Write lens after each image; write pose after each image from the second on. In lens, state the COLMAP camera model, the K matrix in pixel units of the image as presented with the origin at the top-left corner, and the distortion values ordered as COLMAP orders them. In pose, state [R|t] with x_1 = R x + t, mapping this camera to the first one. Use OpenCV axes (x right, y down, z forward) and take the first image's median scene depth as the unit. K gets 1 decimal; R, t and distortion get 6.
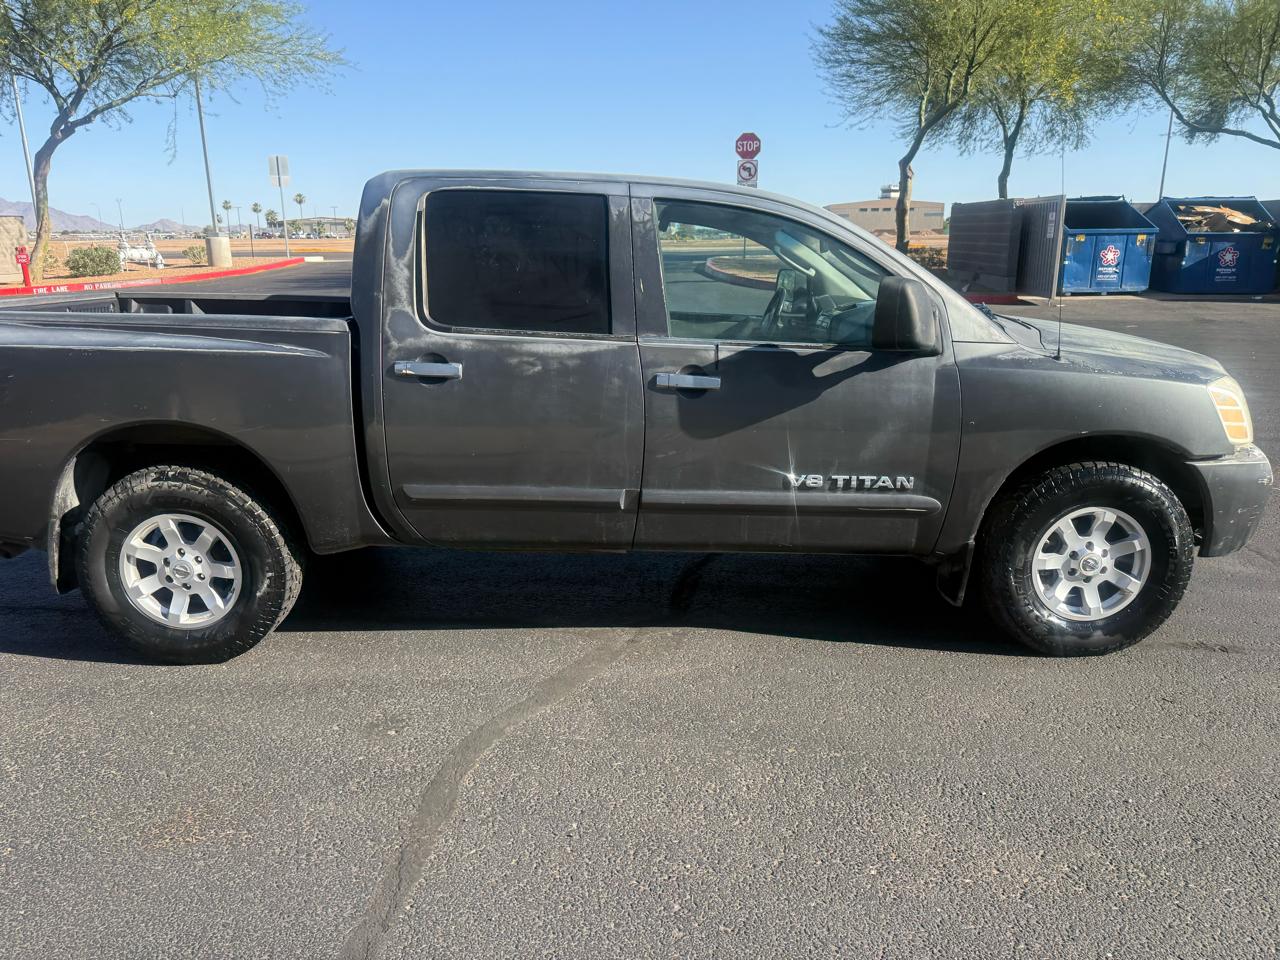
lens RADIAL K [[919.6, 0, 622.9], [0, 919.6, 498.5], [0, 0, 1]] dist [0.014474, 0.007260]
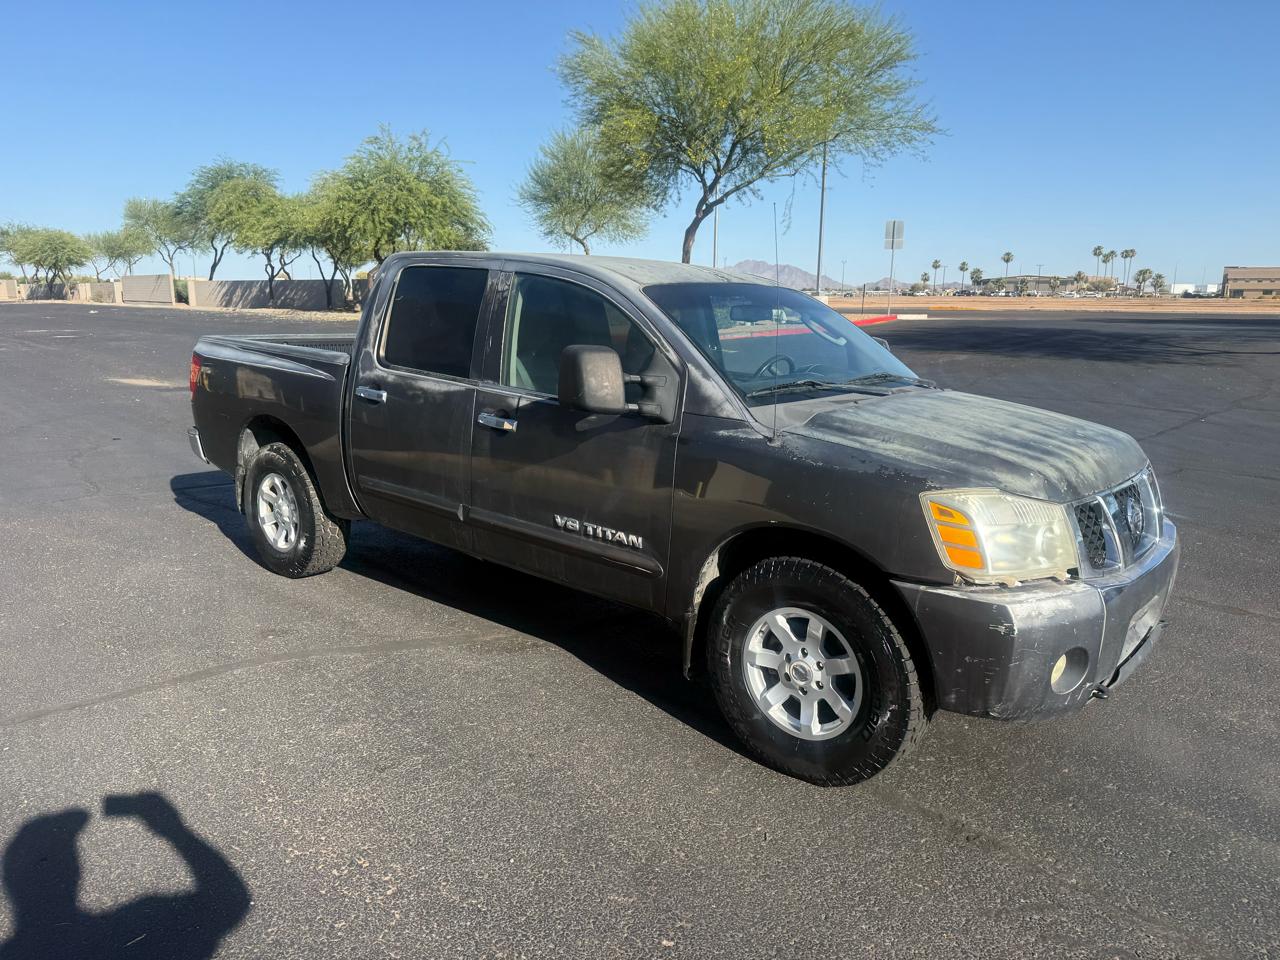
lens RADIAL K [[919.6, 0, 622.9], [0, 919.6, 498.5], [0, 0, 1]] dist [0.014474, 0.007260]
pose [[0.746500, 0.156242, -0.646781, 0.930490], [-0.193654, 0.980977, 0.013463, -0.073654], [0.636581, 0.115202, 0.762557, 0.192019]]
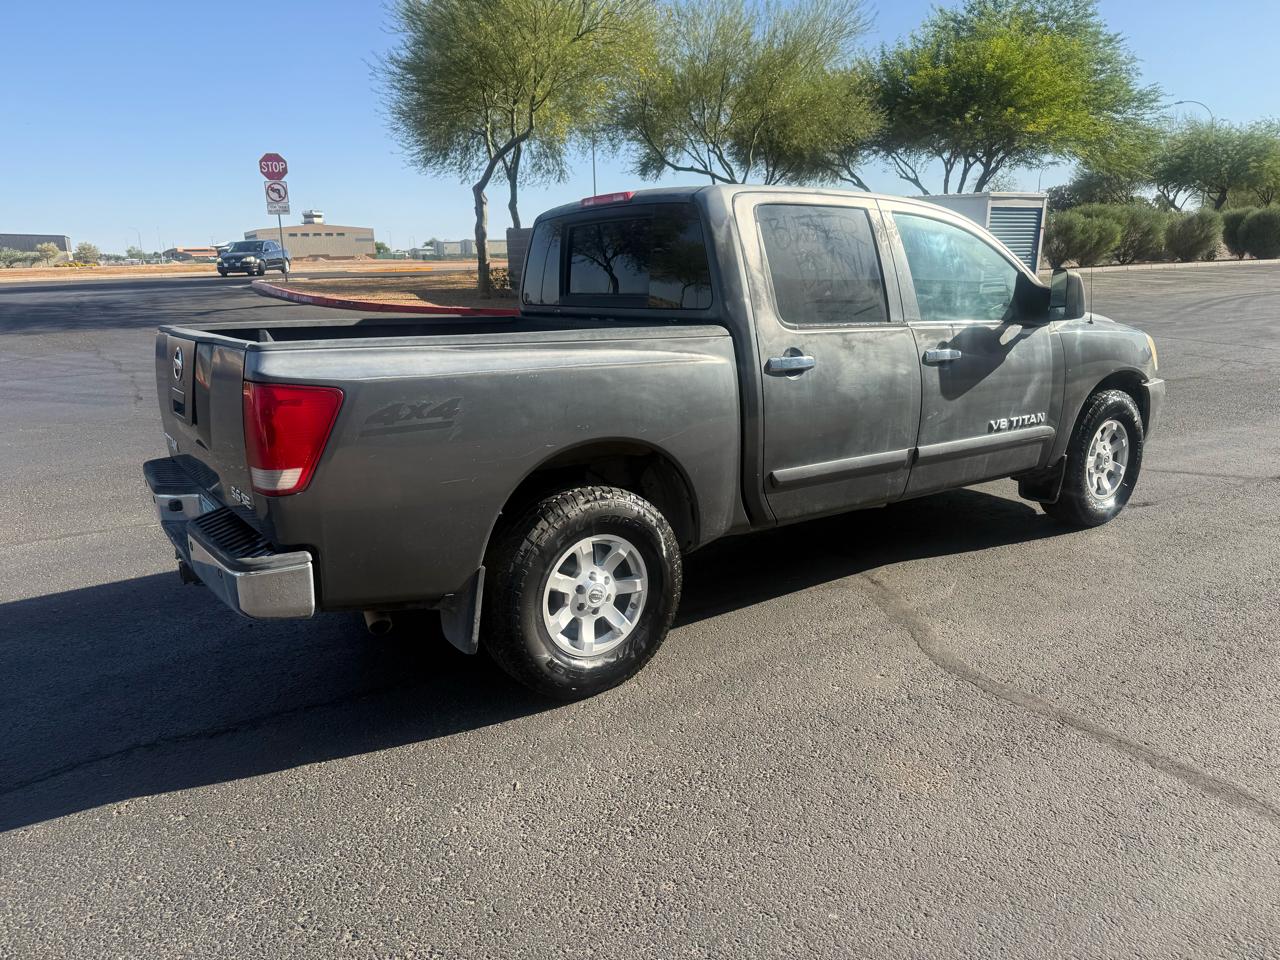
lens RADIAL K [[919.6, 0, 622.9], [0, 919.6, 498.5], [0, 0, 1]] dist [0.014474, 0.007260]
pose [[0.826220, -0.158377, 0.540627, -0.953031], [0.172110, 0.984749, 0.025454, -0.039683], [-0.536413, 0.072017, 0.840877, 0.176837]]
